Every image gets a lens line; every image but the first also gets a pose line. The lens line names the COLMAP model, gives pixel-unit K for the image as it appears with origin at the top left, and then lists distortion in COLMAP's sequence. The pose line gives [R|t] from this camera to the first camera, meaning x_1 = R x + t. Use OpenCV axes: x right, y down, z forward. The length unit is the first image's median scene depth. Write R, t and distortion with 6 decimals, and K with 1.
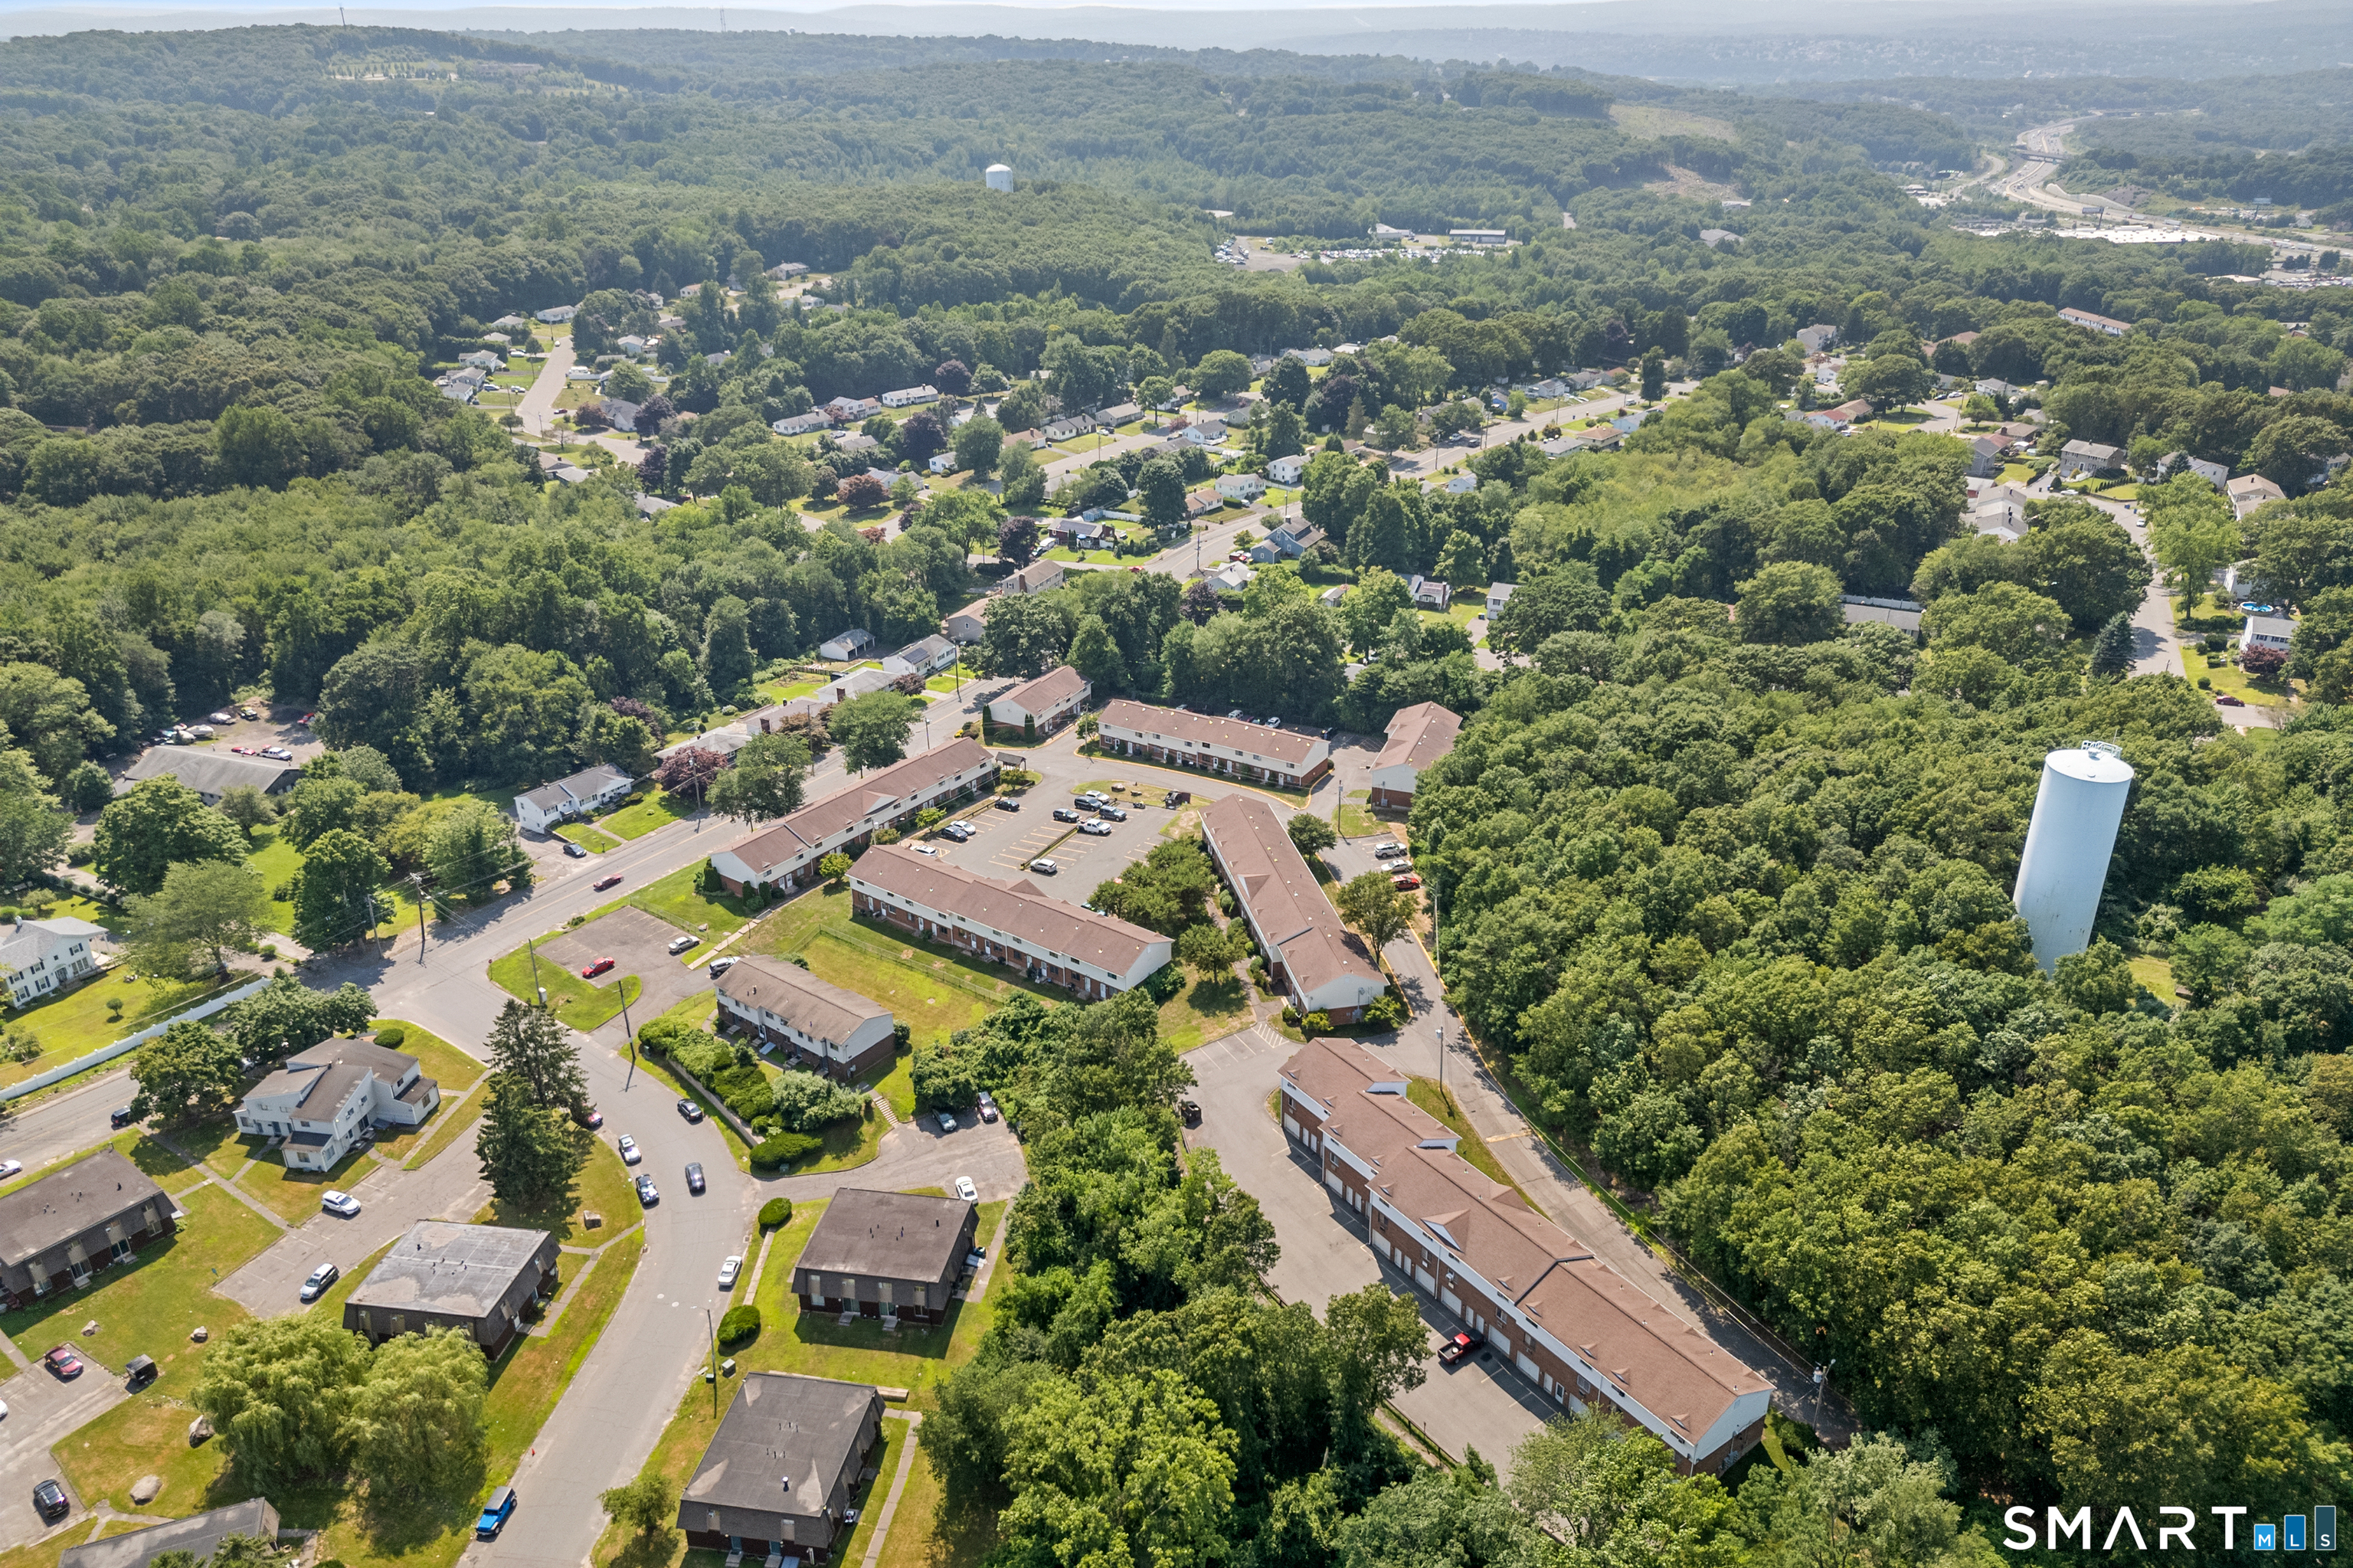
lens RADIAL K [[1660.0, 0, 1170.9], [0, 1660.0, 752.3], [0, 0, 1]] dist [0.099816, -0.163383]
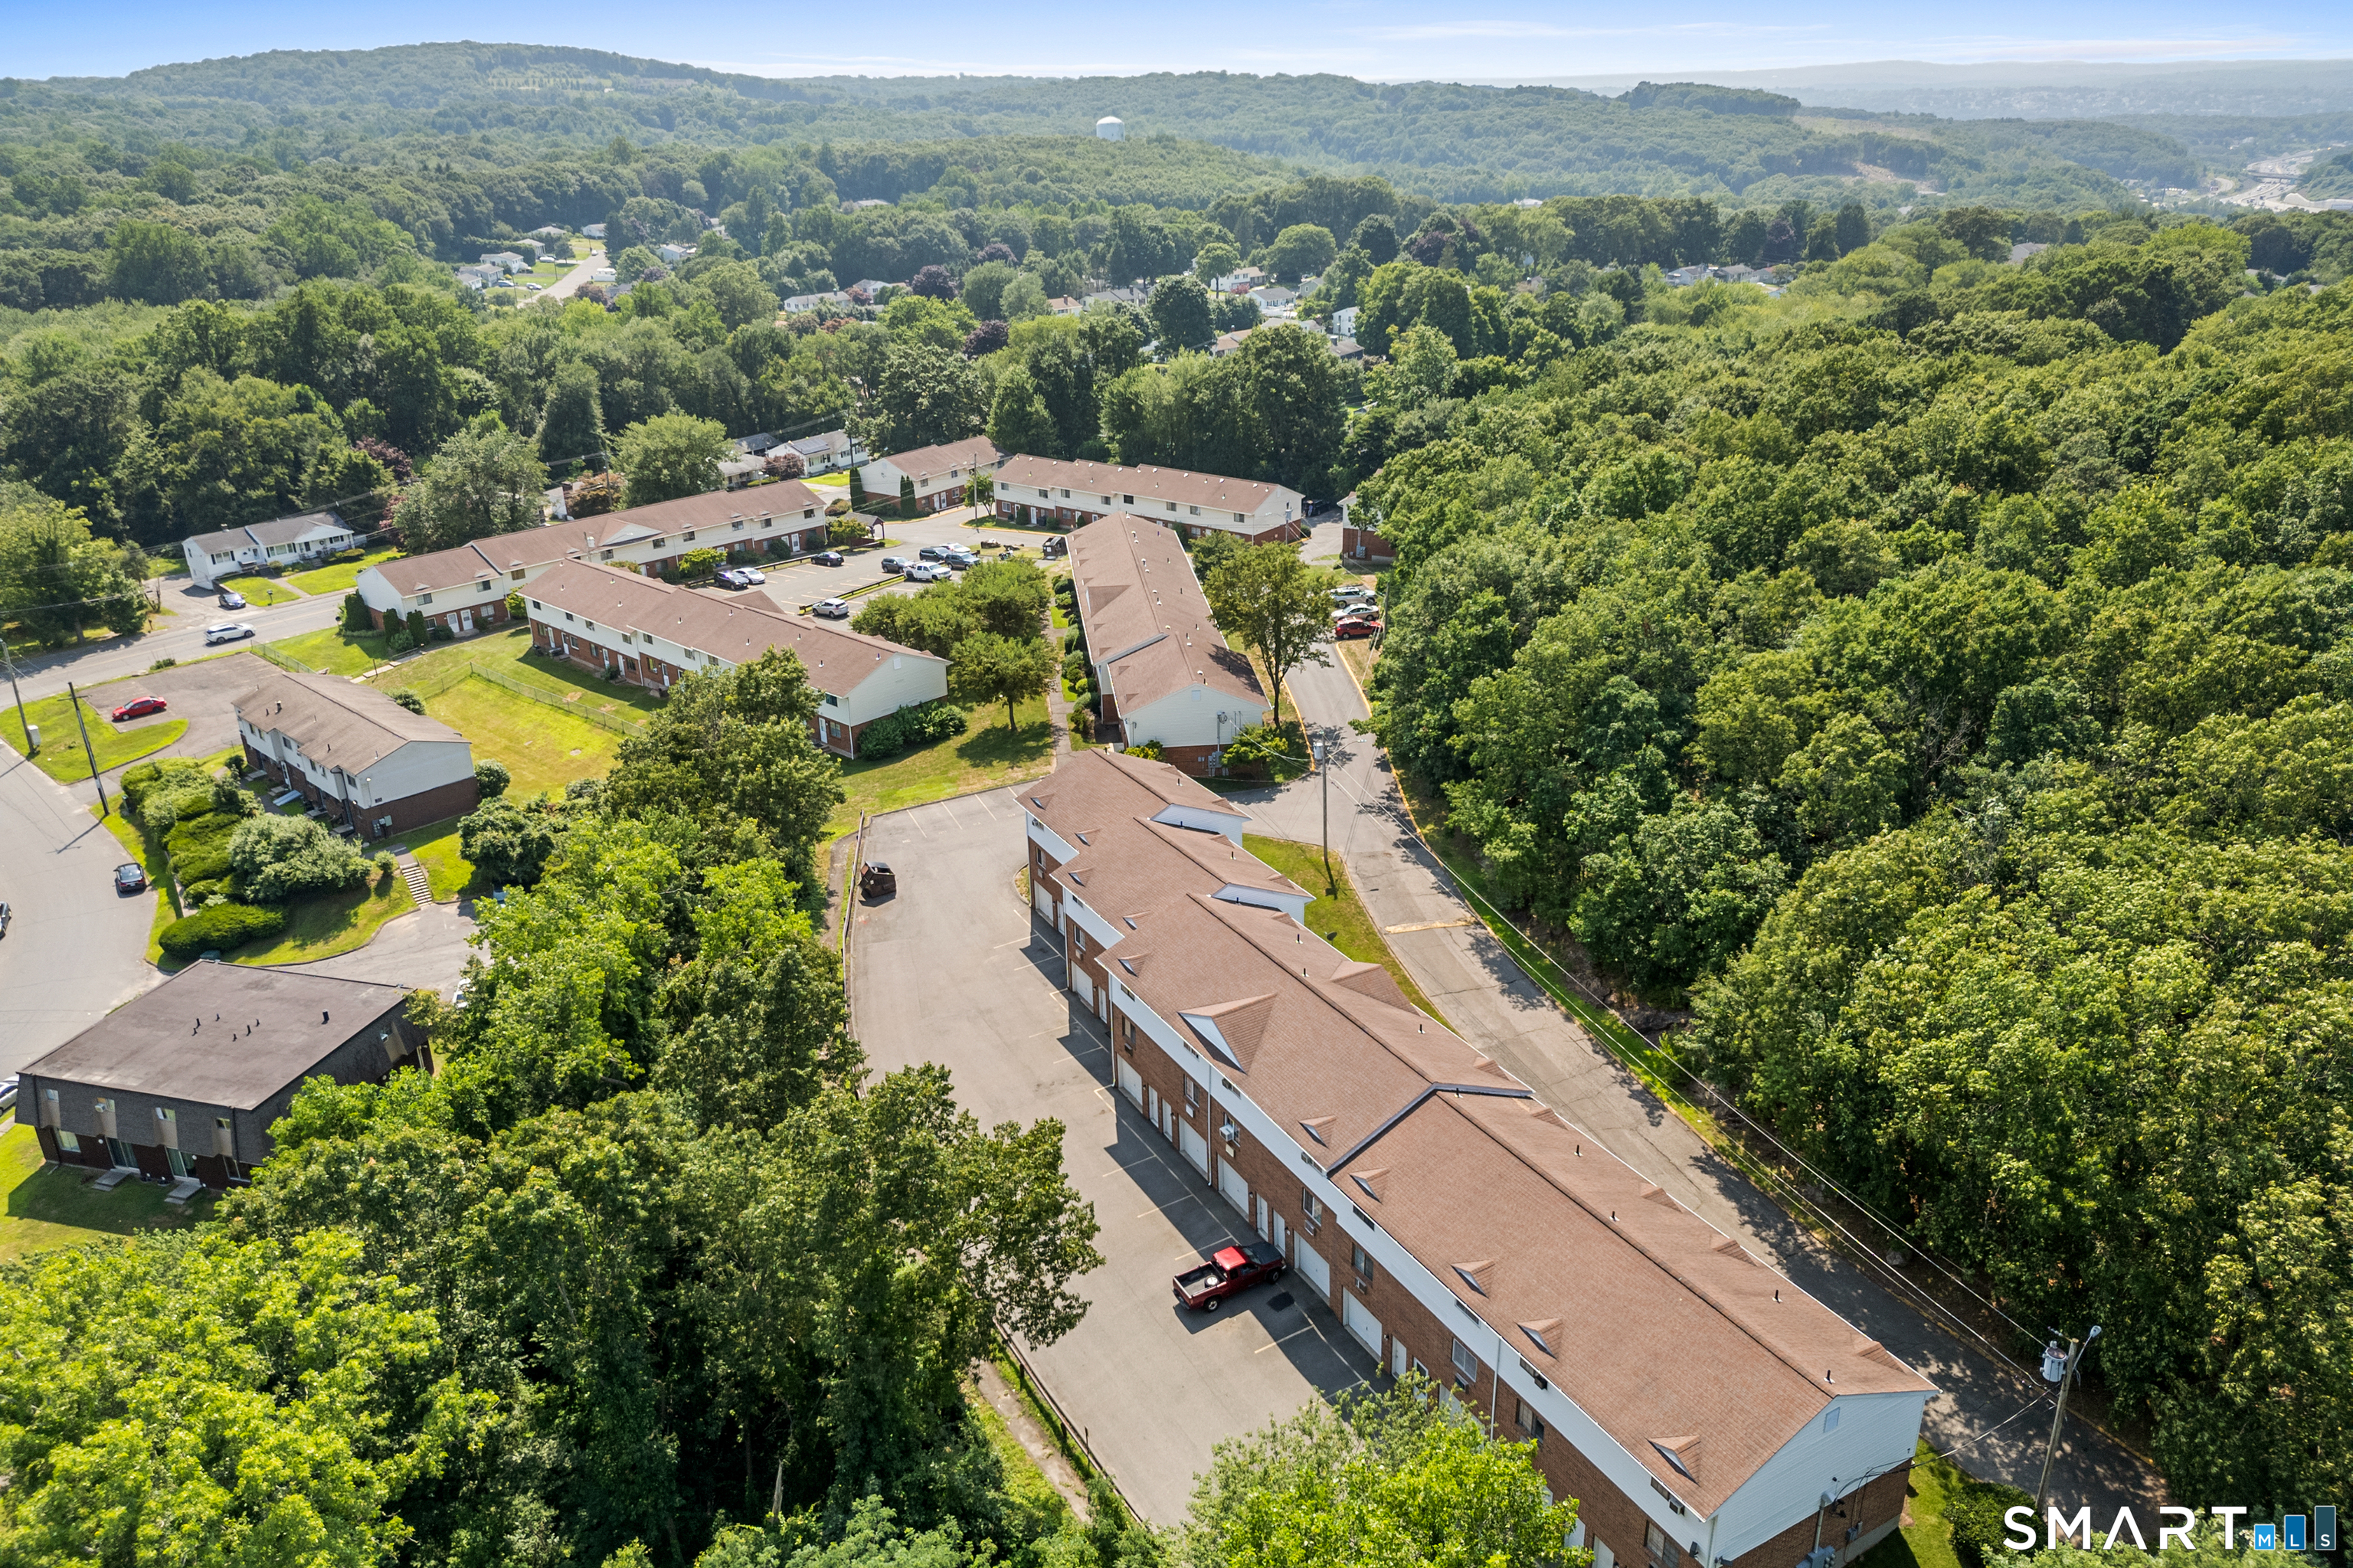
lens RADIAL K [[1636.2, 0, 1176.5], [0, 1636.2, 784.0], [0, 0, 1]] dist [0.090572, -0.110291]
pose [[0.994859, 0.032888, -0.095781, 0.151469], [-0.035235, 0.999116, -0.022913, 0.177296], [0.094943, 0.026170, 0.995139, 0.420634]]
